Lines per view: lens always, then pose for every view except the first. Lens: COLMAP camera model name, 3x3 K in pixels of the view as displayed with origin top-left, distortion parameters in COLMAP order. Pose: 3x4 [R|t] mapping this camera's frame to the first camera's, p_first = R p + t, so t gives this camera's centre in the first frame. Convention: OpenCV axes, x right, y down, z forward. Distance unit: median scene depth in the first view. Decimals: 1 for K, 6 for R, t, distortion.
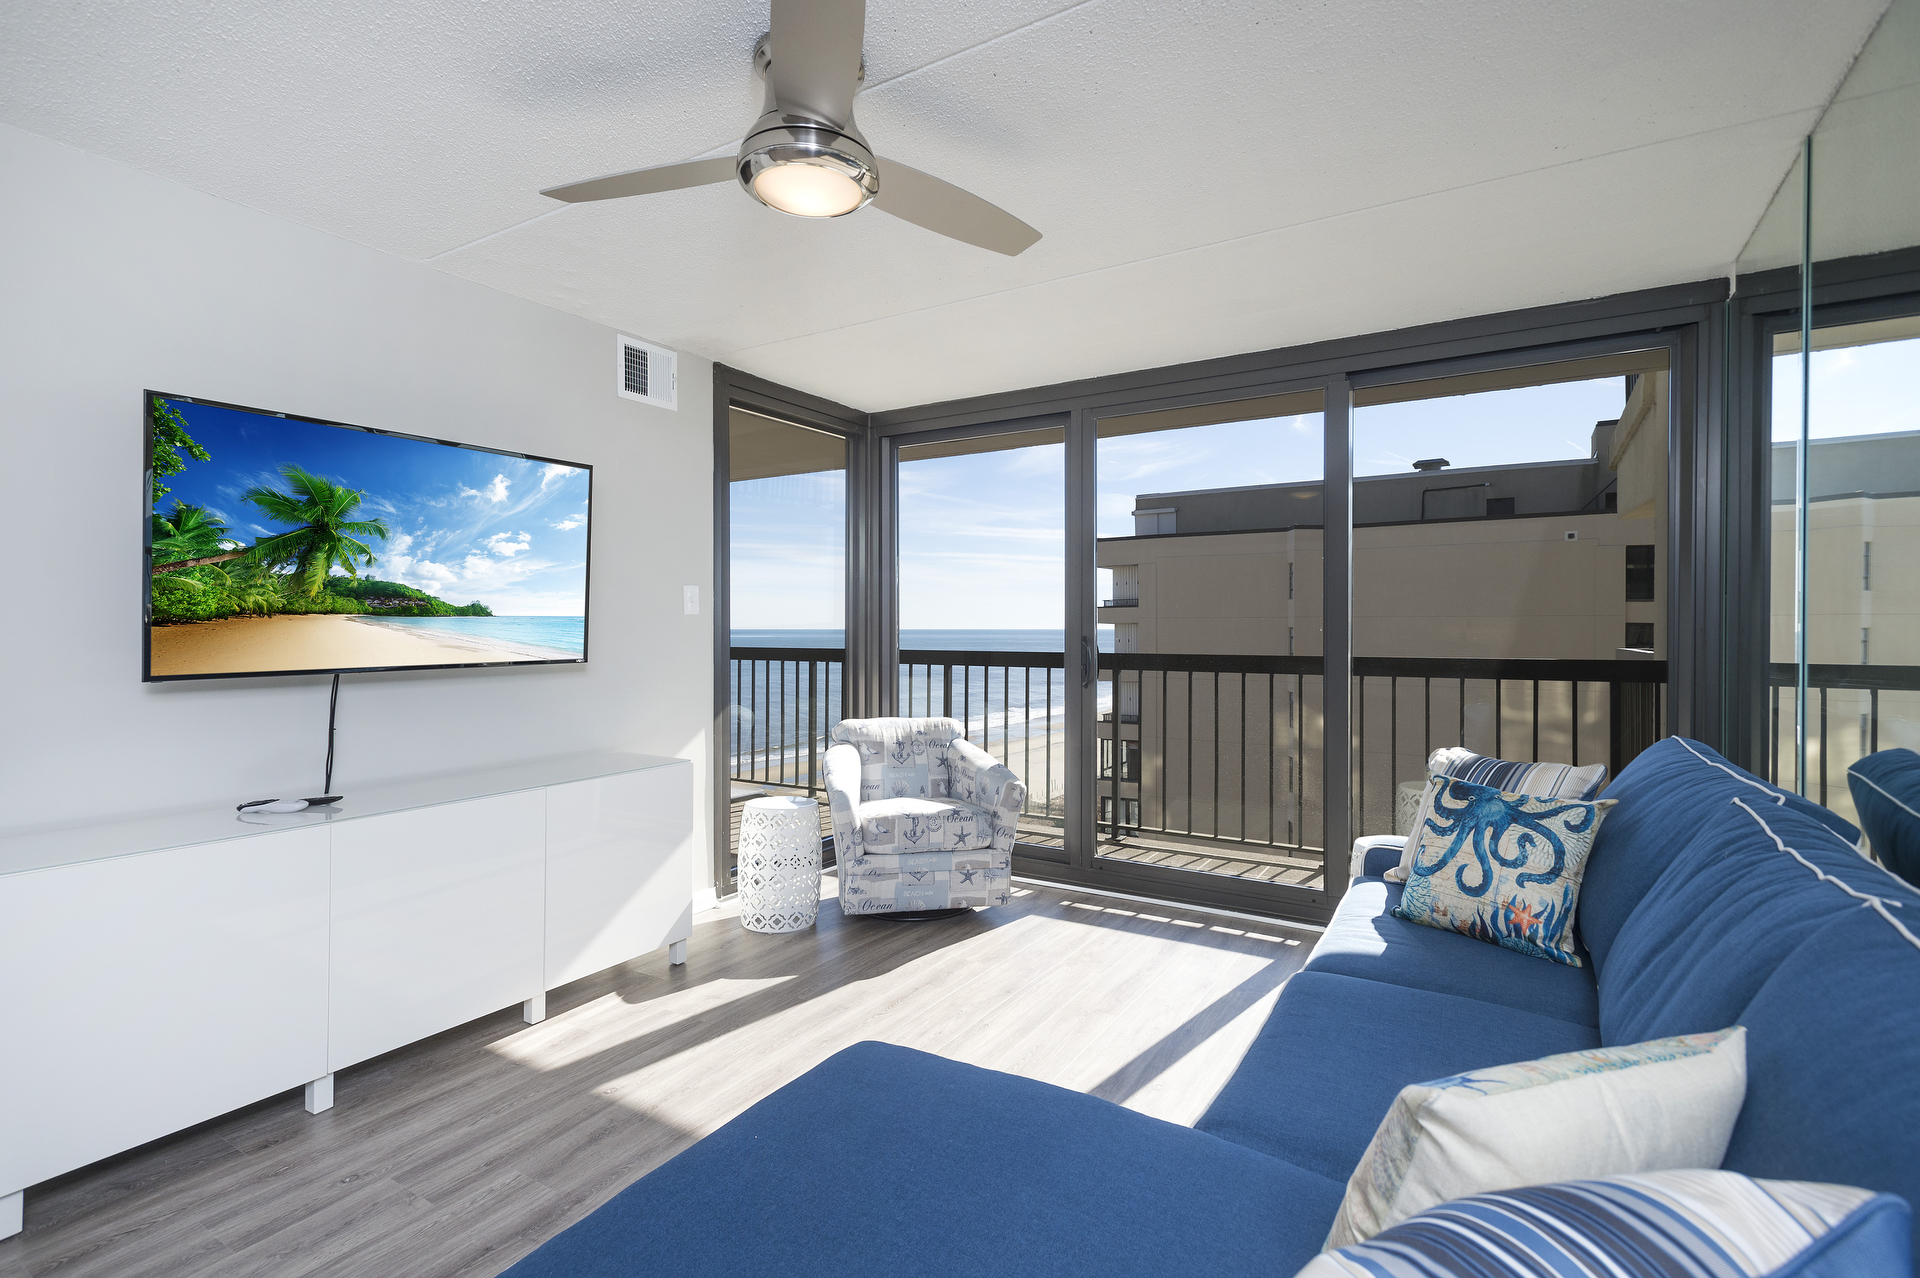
lens RADIAL K [[992.4, 0, 972.1], [0, 992.4, 630.0], [0, 0, 1]] dist [0.025493, -0.006909]
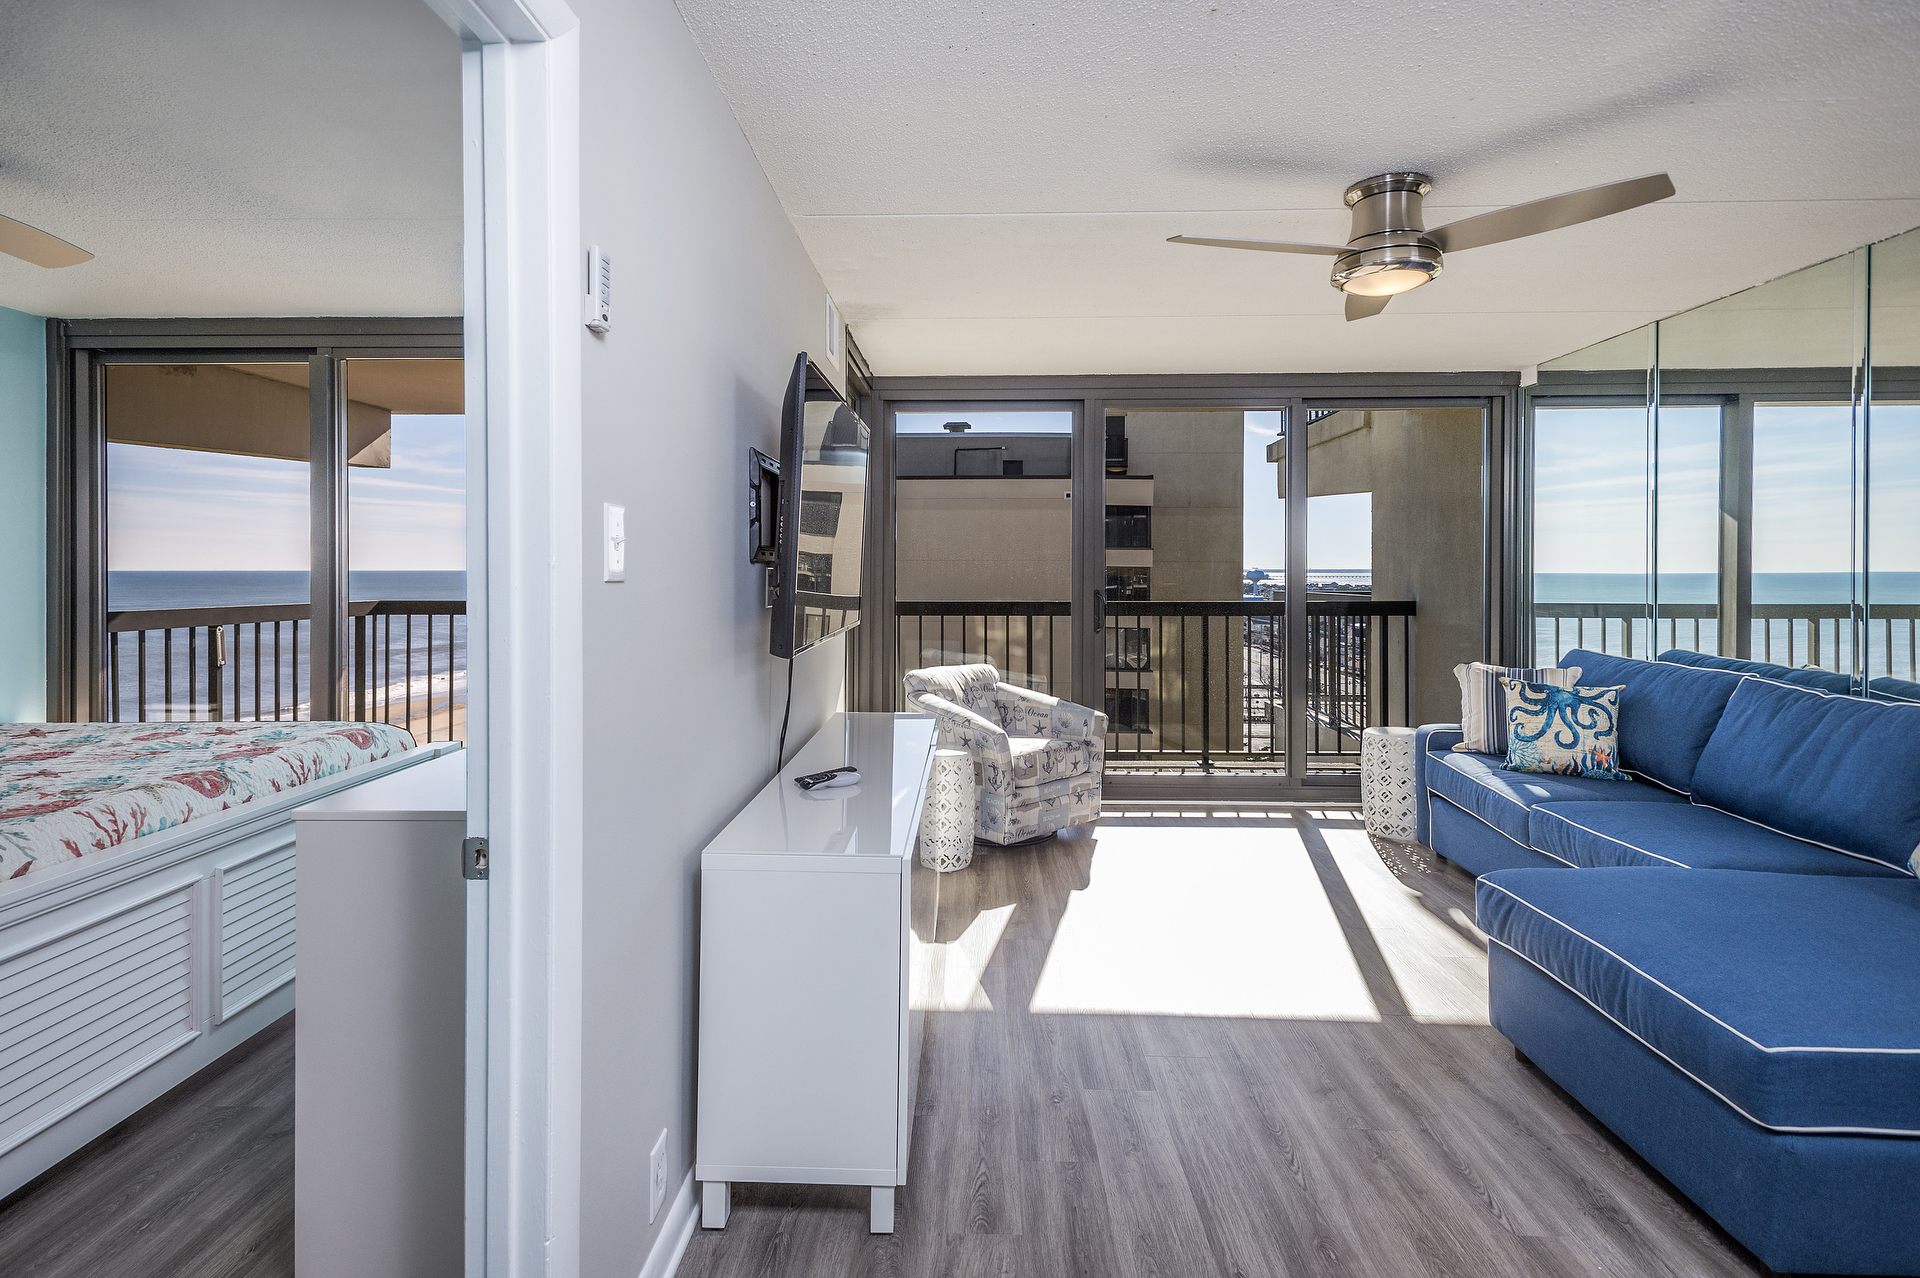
lens RADIAL K [[992.4, 0, 1004.0], [0, 992.4, 577.1], [0, 0, 1]] dist [0.025493, -0.006909]
pose [[0.844010, -0.007106, 0.536280, -1.151919], [0.003526, 0.999964, 0.007701, -0.035085], [-0.536315, -0.004608, 0.844005, 0.098400]]
